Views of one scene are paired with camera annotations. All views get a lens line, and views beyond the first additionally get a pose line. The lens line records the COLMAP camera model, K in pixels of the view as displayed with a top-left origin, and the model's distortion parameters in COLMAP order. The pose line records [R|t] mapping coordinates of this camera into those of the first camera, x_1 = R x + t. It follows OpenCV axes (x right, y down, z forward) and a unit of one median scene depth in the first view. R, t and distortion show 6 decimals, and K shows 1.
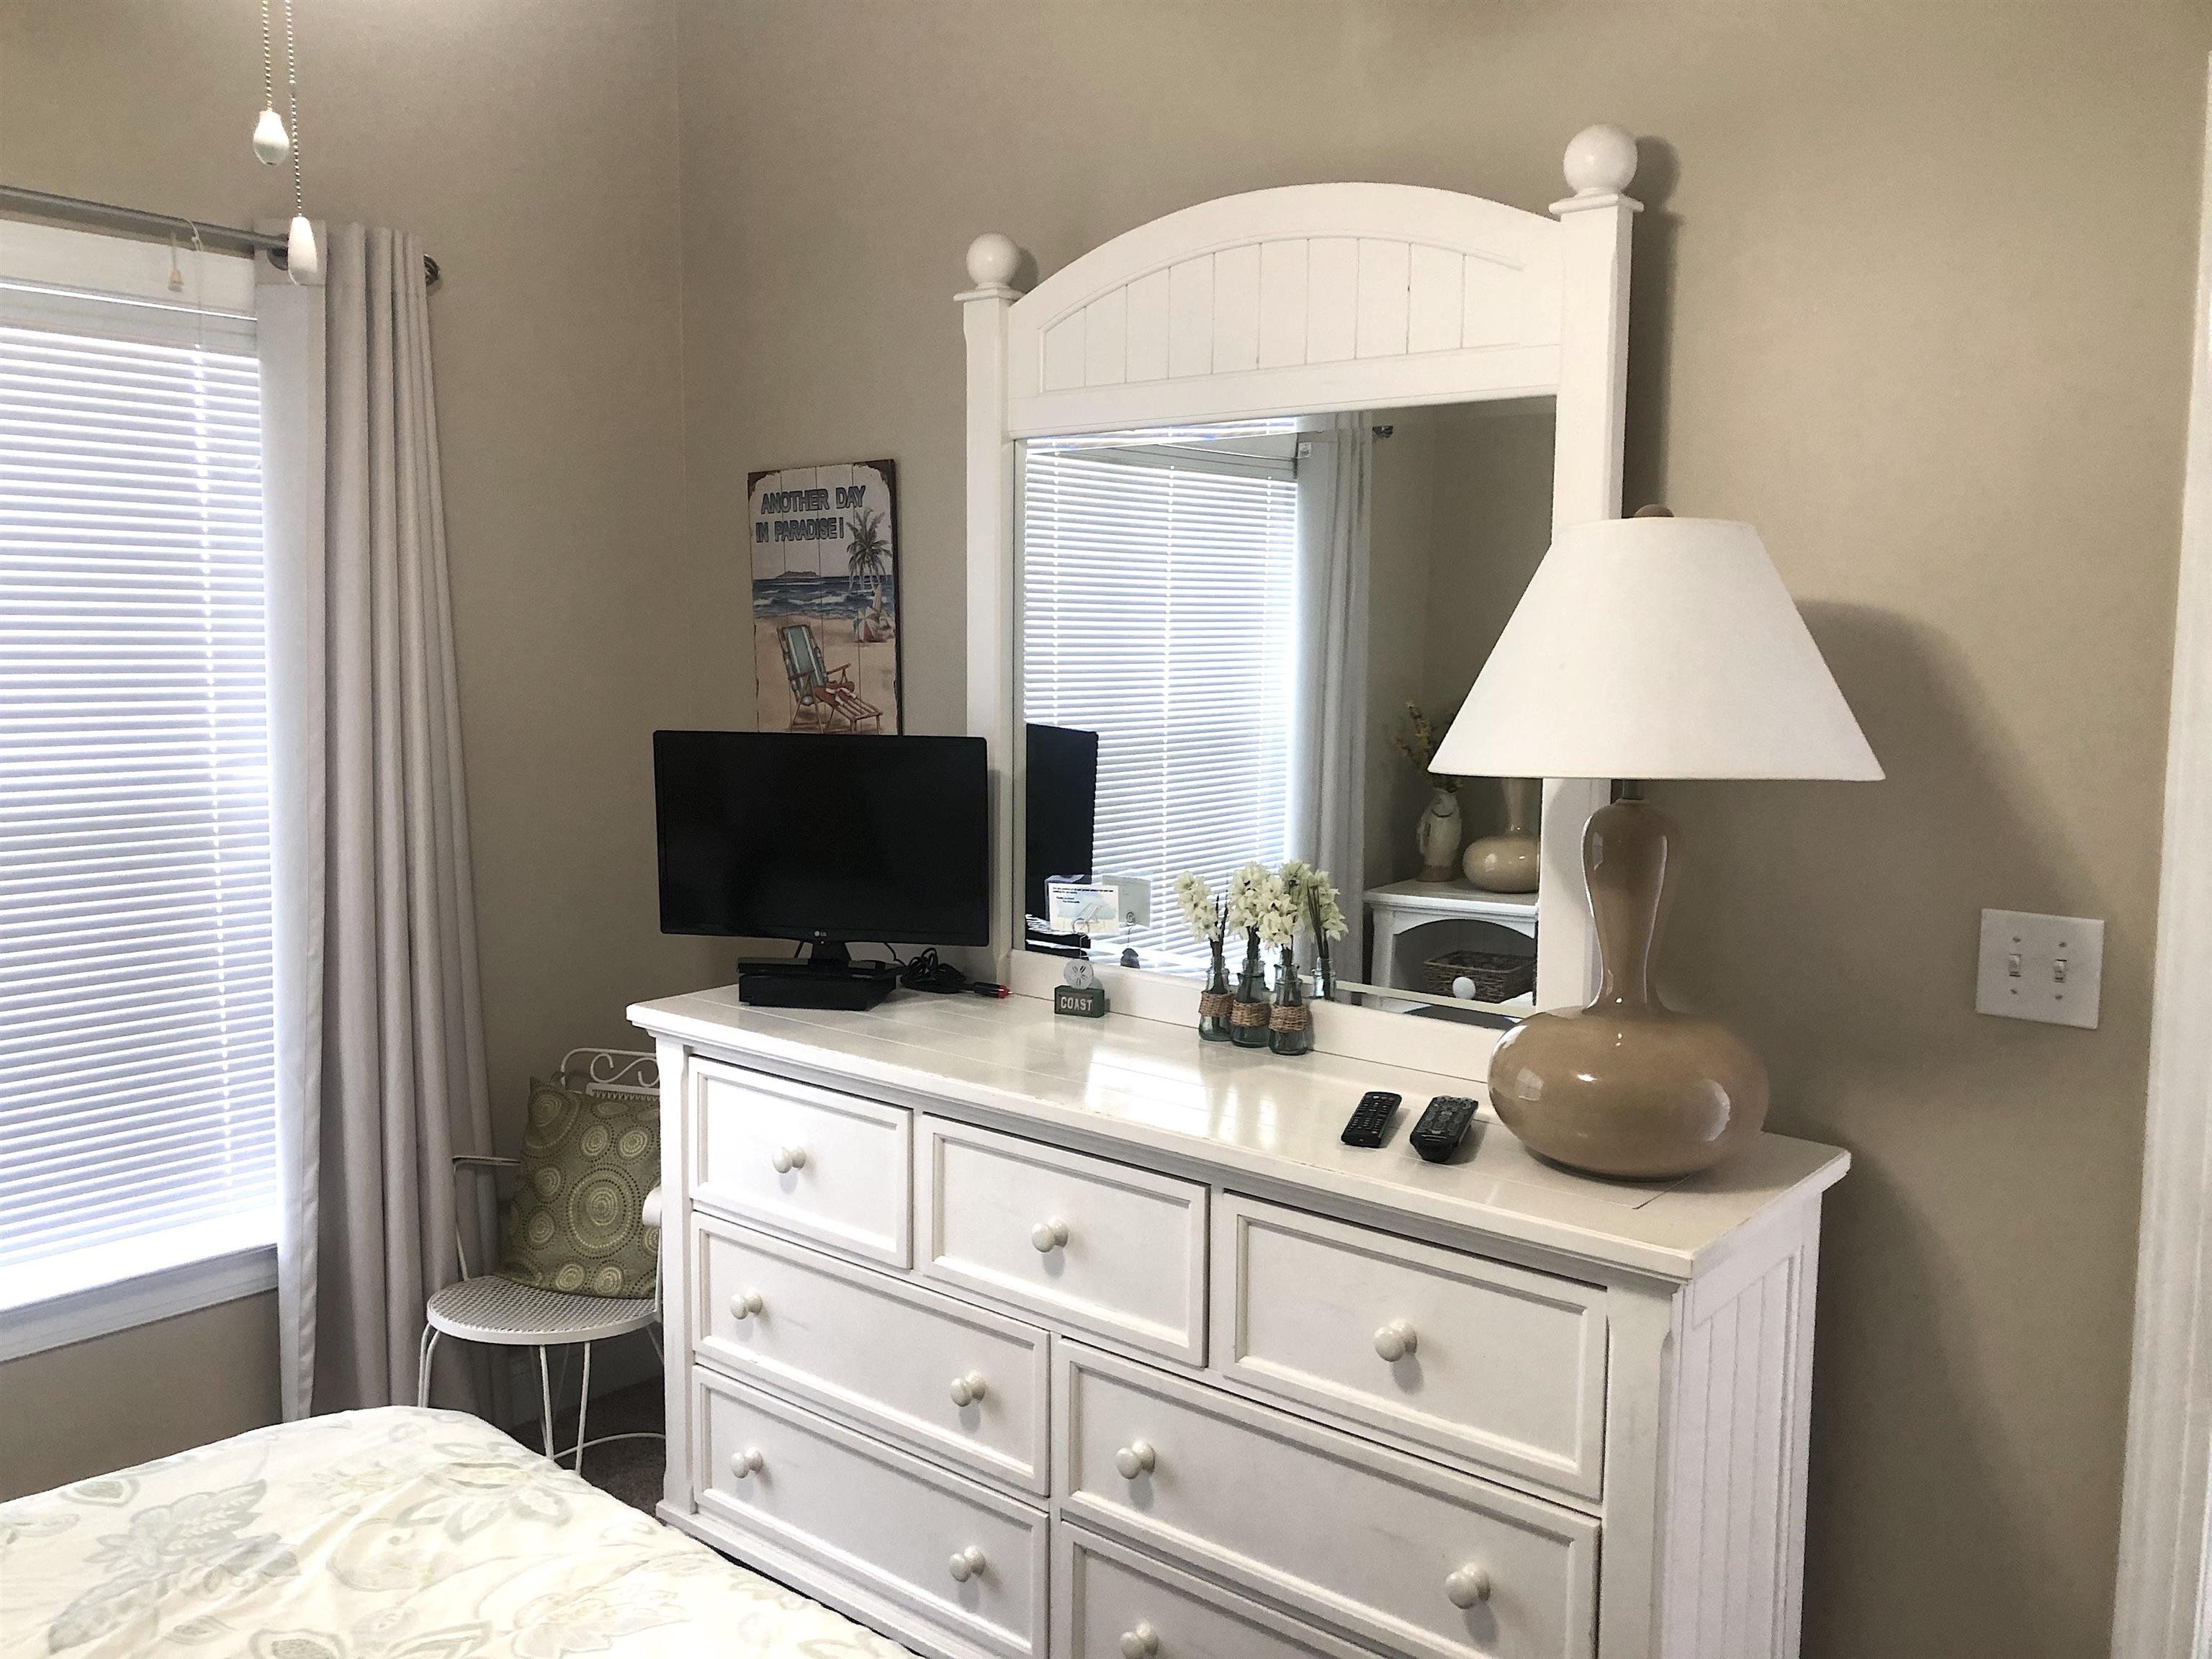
lens RADIAL K [[1801.7, 0, 1105.4], [0, 1801.7, 827.0], [0, 0, 1]] dist [0.027561, -0.045161]
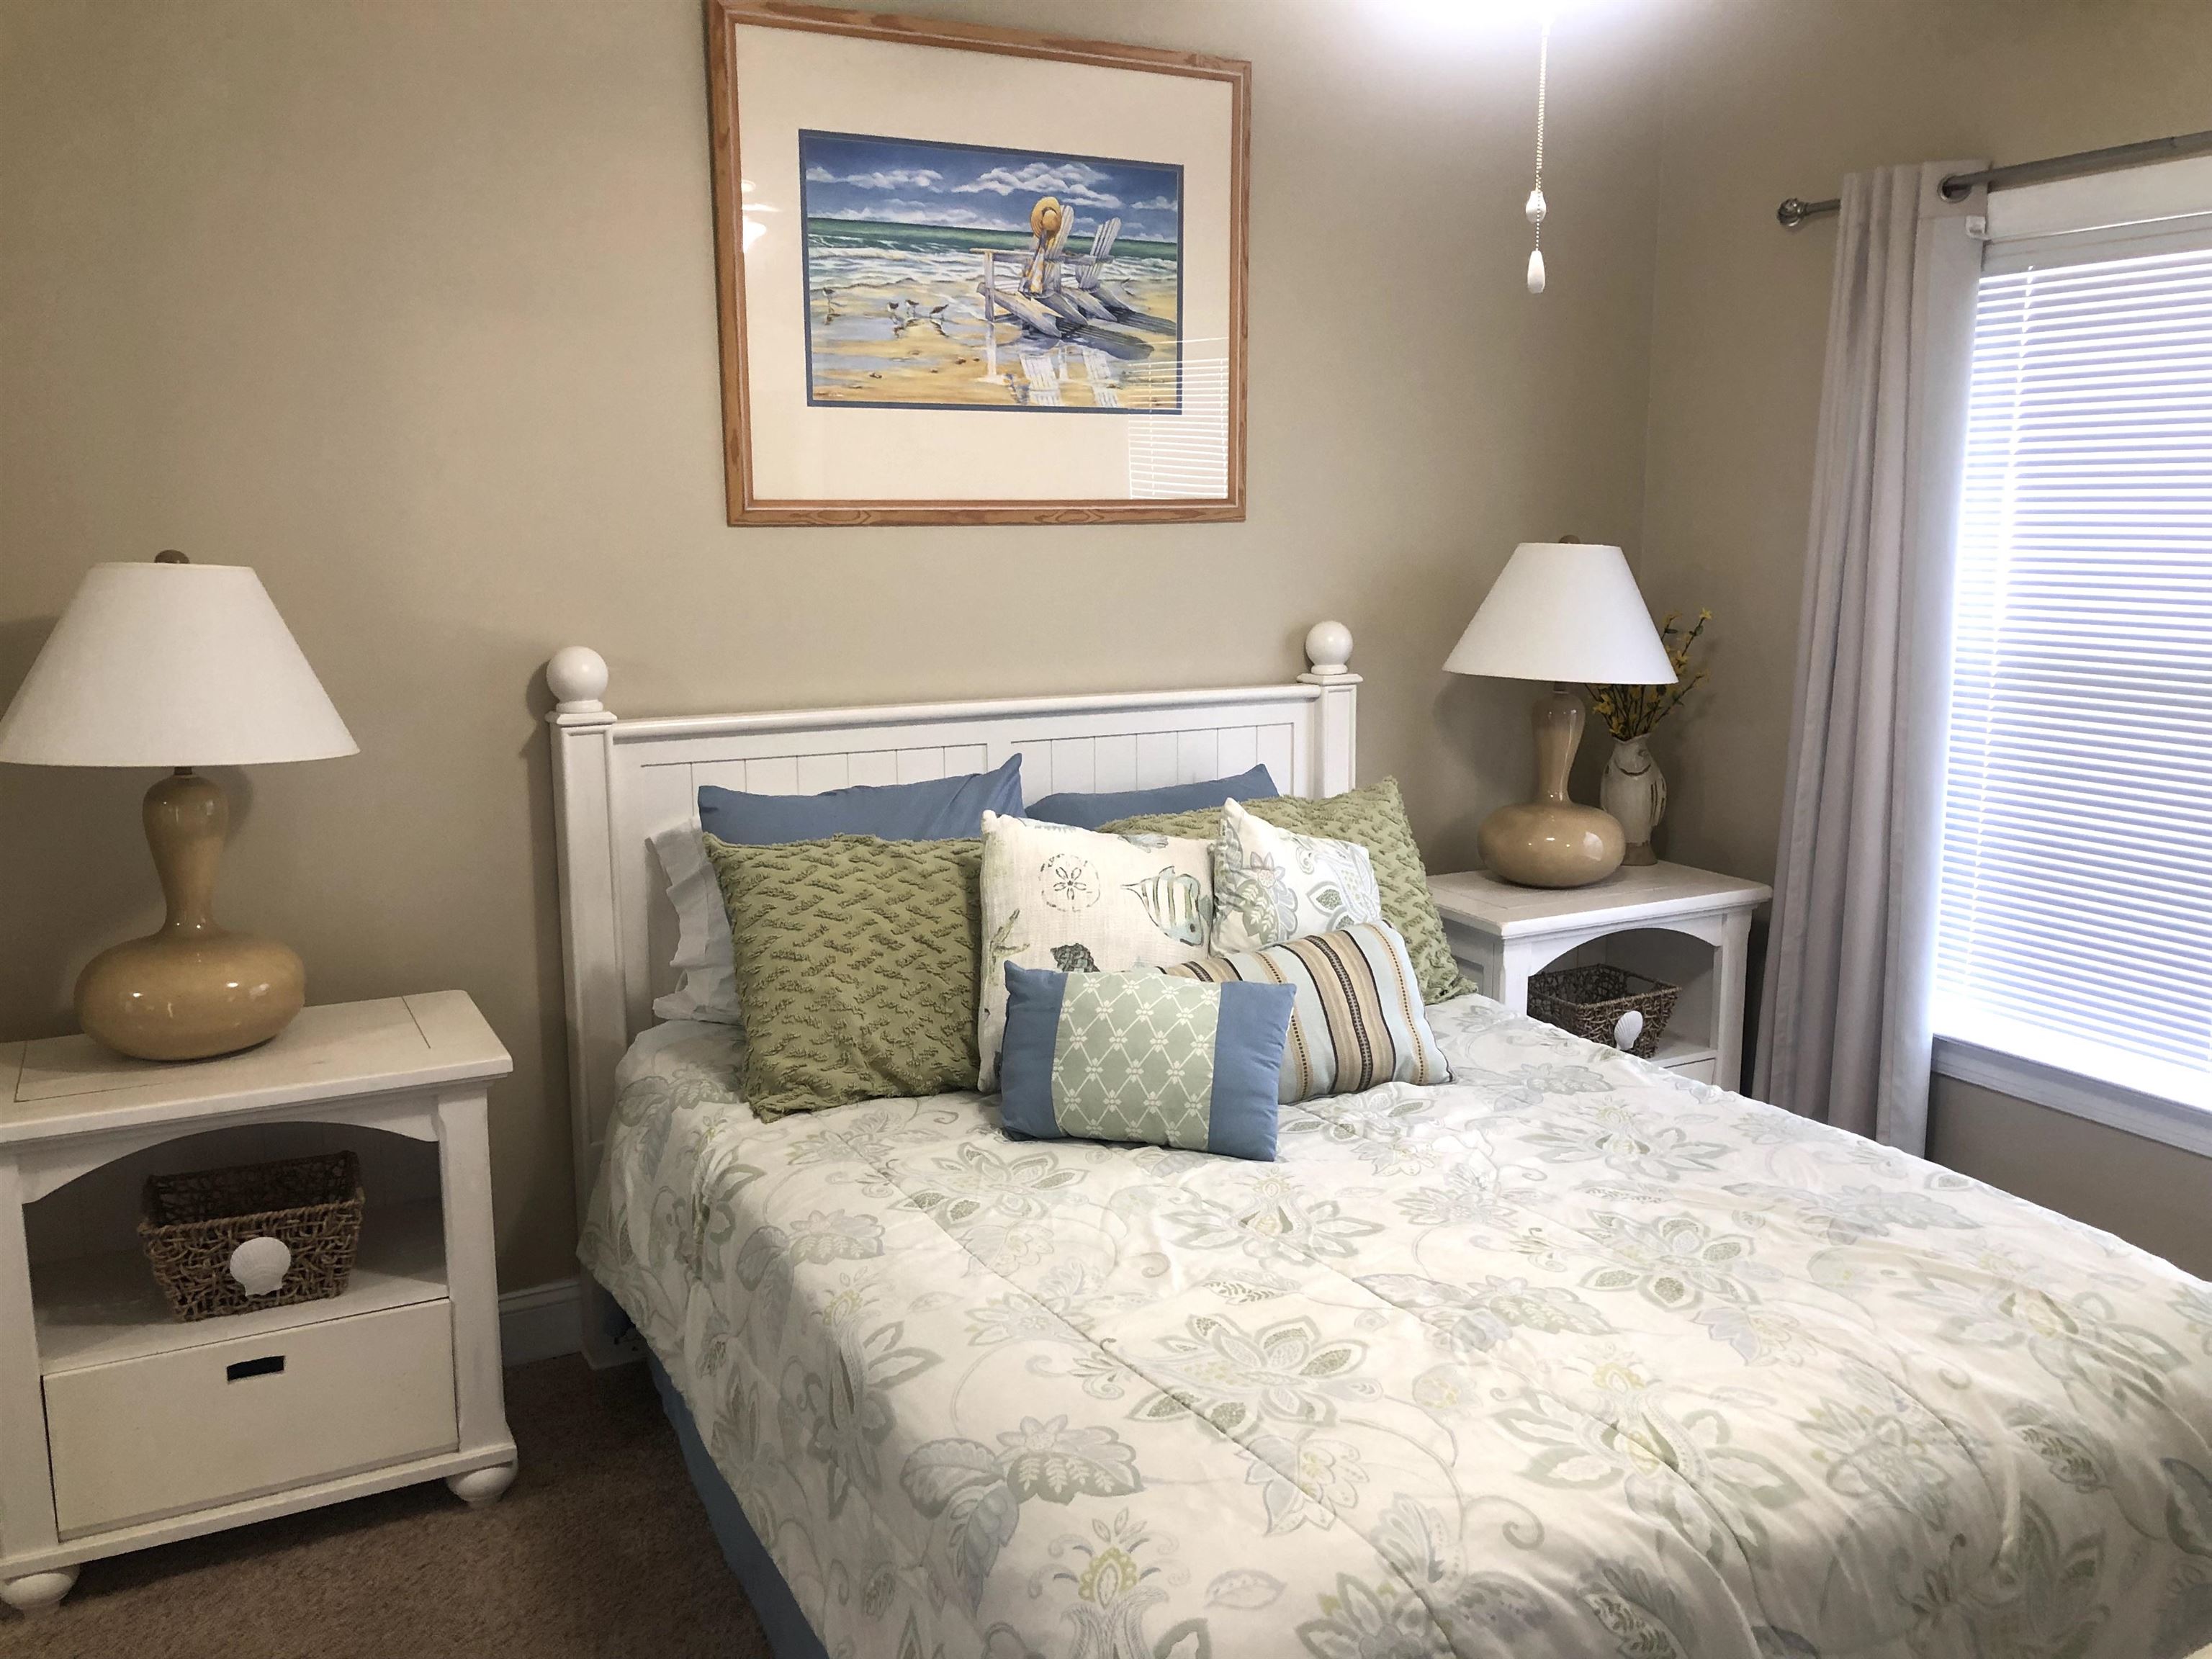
lens RADIAL K [[1801.7, 0, 1105.3], [0, 1801.7, 828.0], [0, 0, 1]] dist [0.027561, -0.045161]
pose [[-0.367838, 0.149314, -0.917824, 0.845006], [-0.104736, 0.974091, 0.200443, -0.079748], [0.923973, 0.169860, -0.342670, 0.863035]]
